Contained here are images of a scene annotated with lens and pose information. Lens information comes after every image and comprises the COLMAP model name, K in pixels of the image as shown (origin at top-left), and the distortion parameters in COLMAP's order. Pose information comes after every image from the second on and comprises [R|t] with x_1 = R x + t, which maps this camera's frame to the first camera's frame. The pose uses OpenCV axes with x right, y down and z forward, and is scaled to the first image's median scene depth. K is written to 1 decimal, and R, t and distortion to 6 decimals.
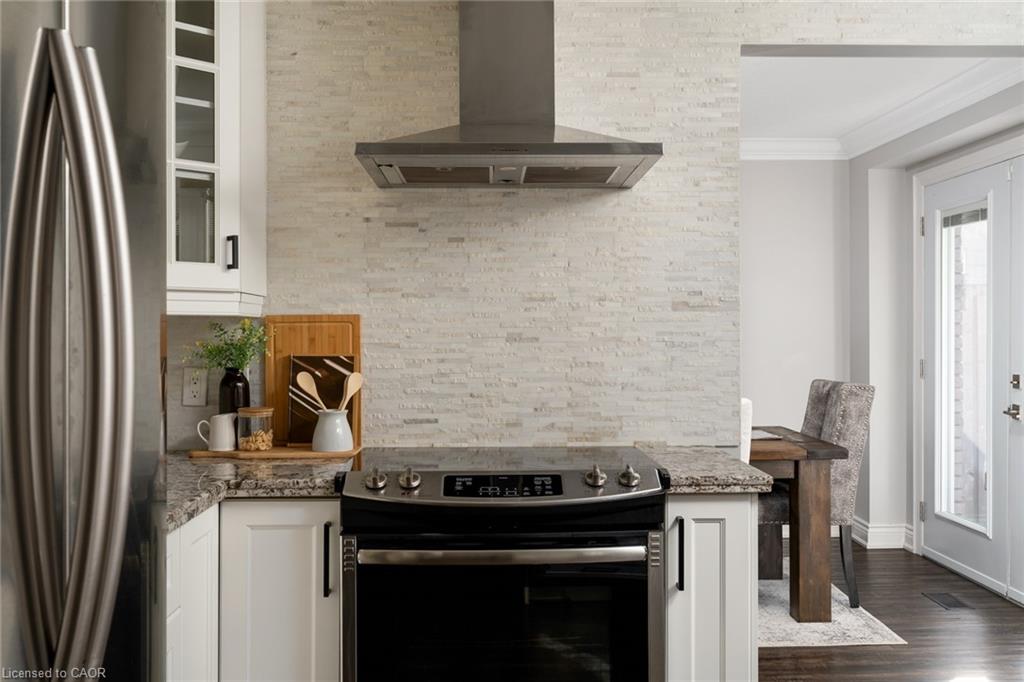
lens RADIAL K [[1021.2, 0, 515.8], [0, 1021.2, 338.3], [0, 0, 1]] dist [0.011795, 0.000000]
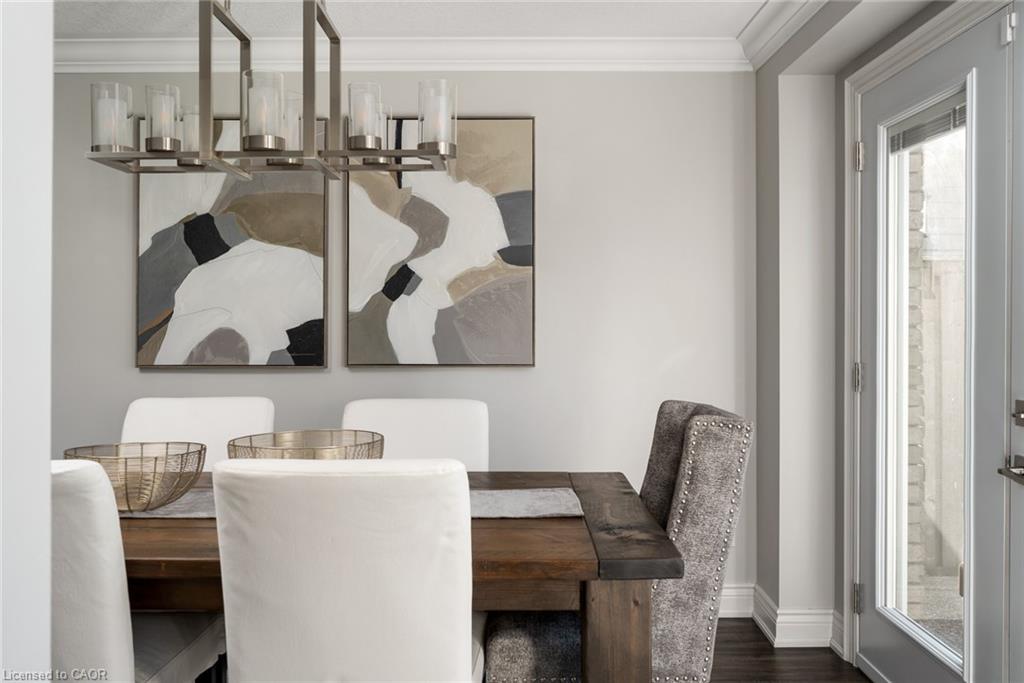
lens RADIAL K [[856.2, 0, 509.7], [0, 856.2, 324.1], [0, 0, 1]] dist [0.014258, -0.014194]
pose [[0.999355, 0.004745, -0.035600, 0.206428], [-0.004807, 0.999987, -0.001666, -0.002406], [0.035592, 0.001836, 0.999365, 0.472838]]
